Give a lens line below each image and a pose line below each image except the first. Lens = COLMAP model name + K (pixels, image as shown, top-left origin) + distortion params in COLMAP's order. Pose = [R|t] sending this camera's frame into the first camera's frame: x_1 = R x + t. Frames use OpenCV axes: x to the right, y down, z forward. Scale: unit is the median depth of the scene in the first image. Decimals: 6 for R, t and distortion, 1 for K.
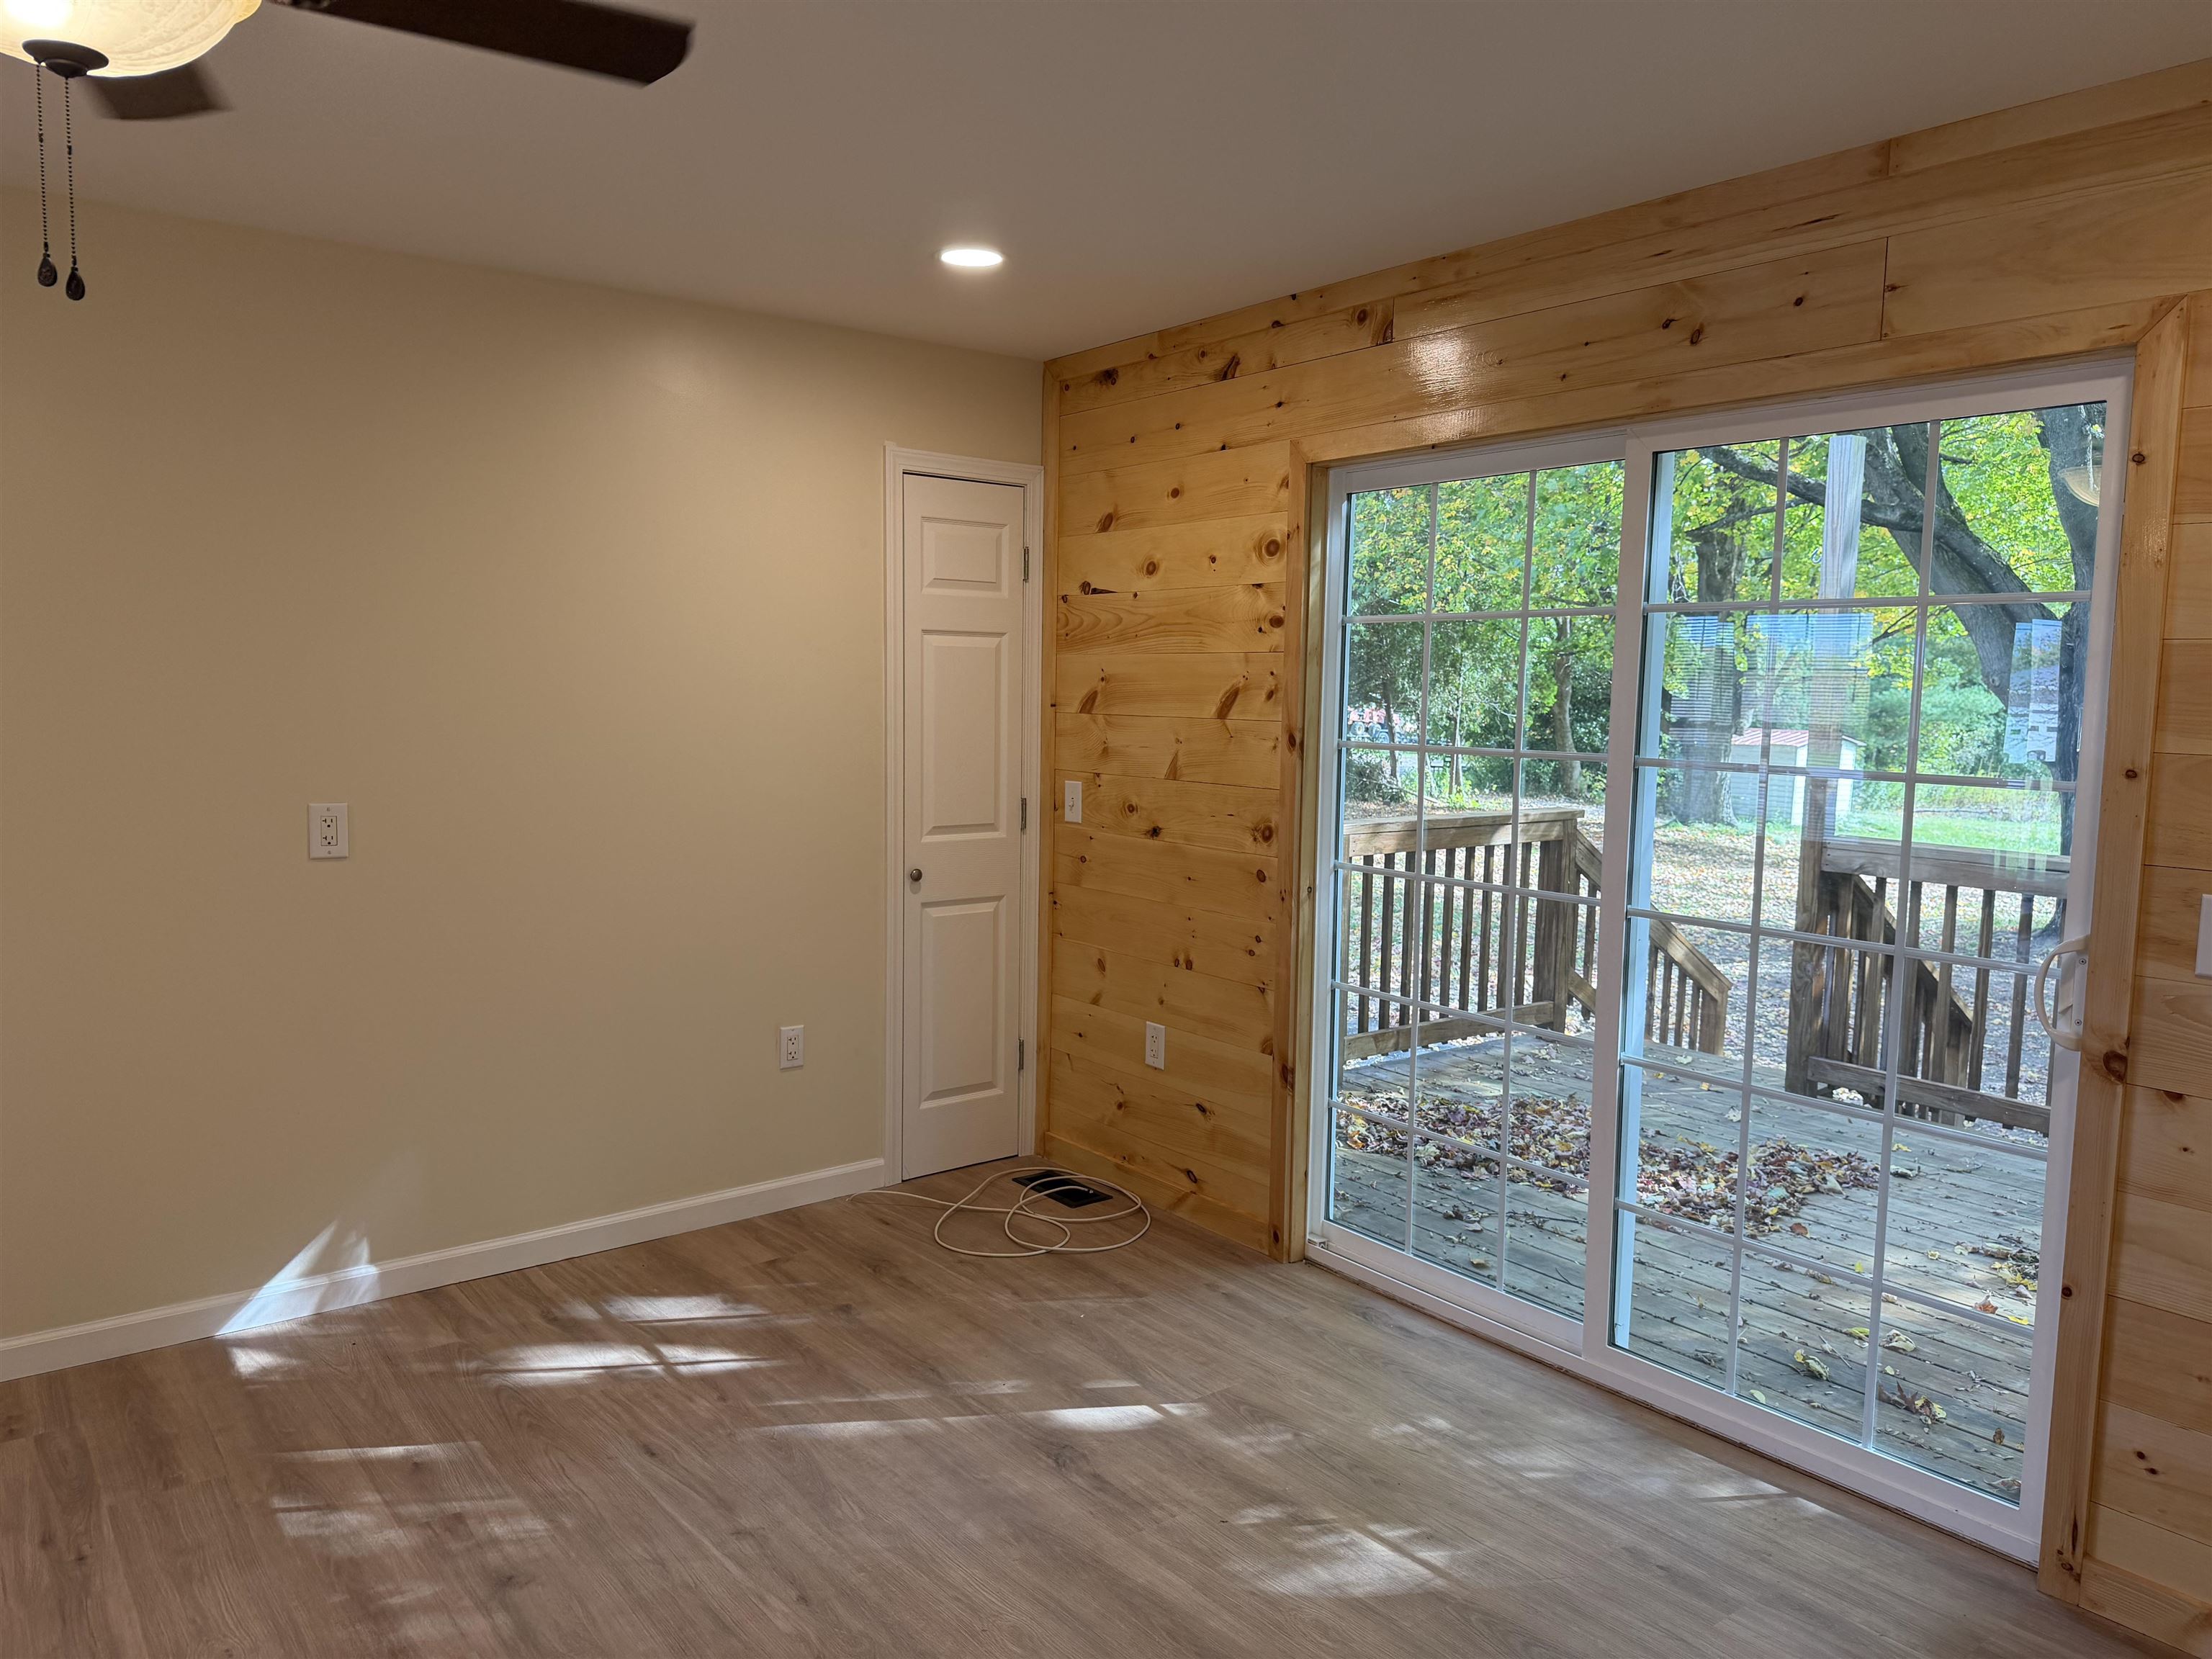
lens RADIAL K [[1541.2, 0, 1092.2], [0, 1541.2, 835.3], [0, 0, 1]] dist [0.031895, -0.053096]
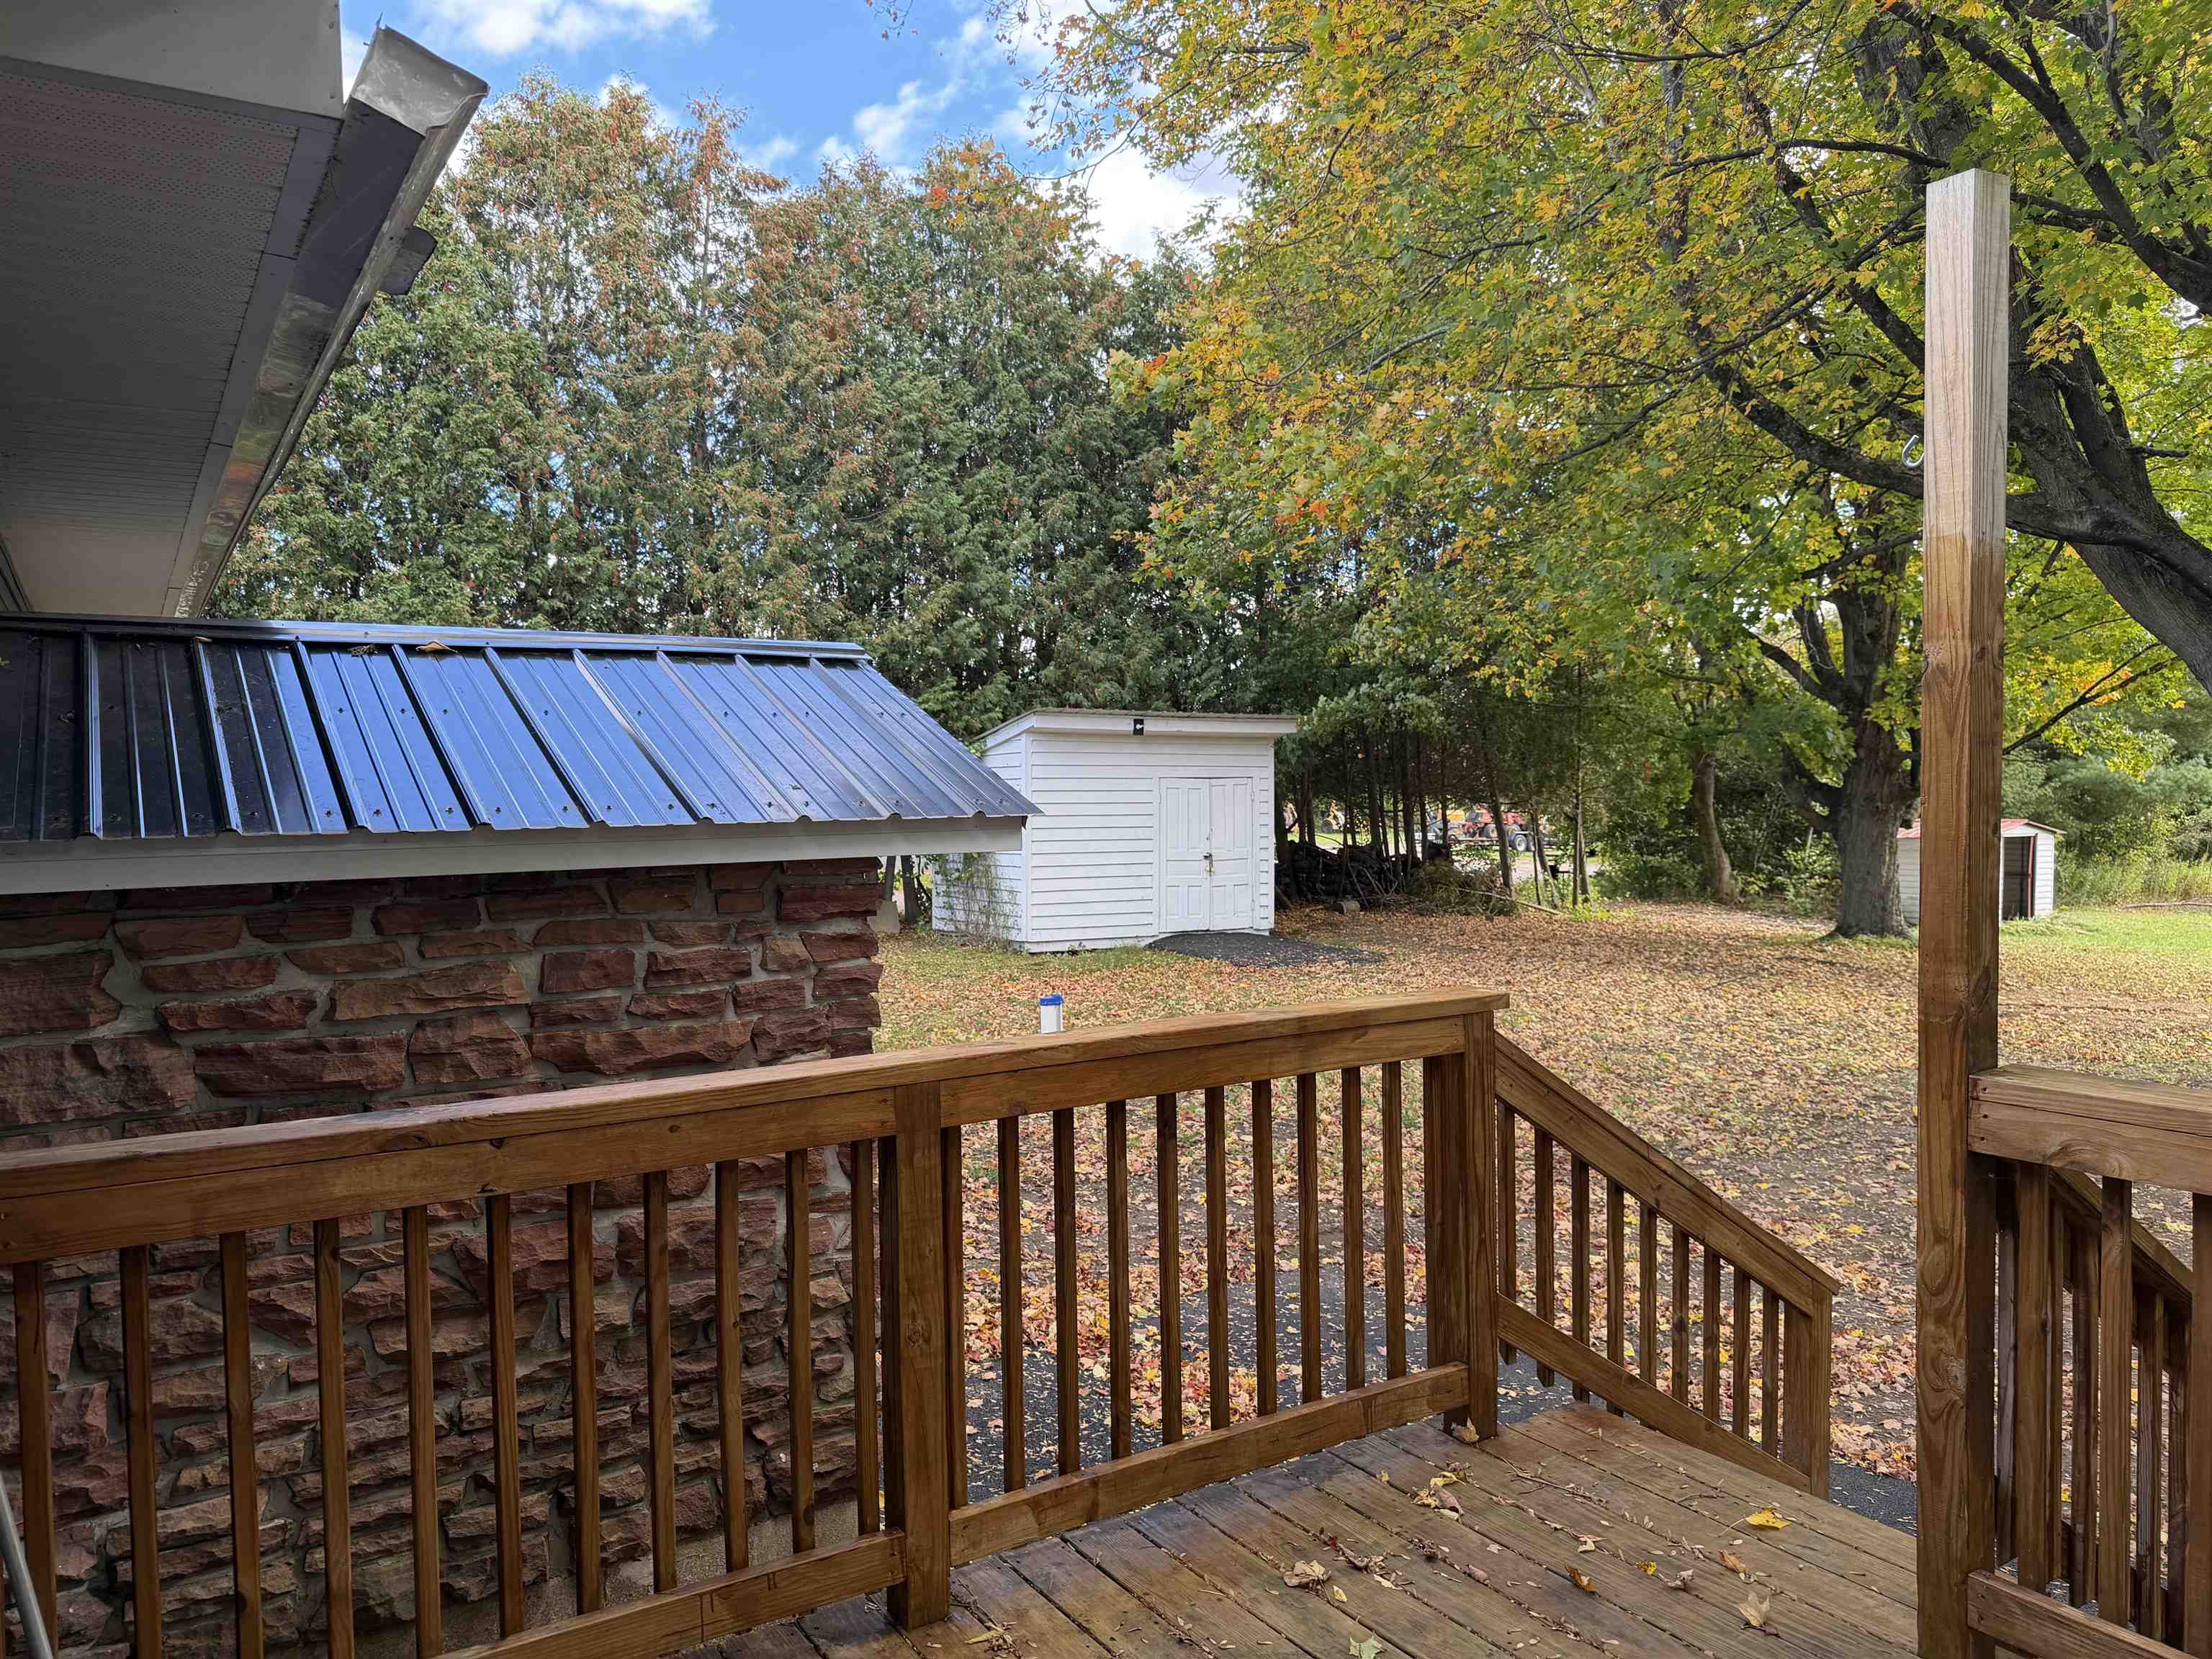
lens RADIAL K [[1557.7, 0, 1150.4], [0, 1557.7, 832.6], [0, 0, 1]] dist [-0.002979, -0.004226]
pose [[0.997450, -0.021426, -0.068072, 0.209744], [0.016545, 0.997306, -0.071467, -0.031637], [0.069420, 0.070158, 0.995117, 0.416117]]
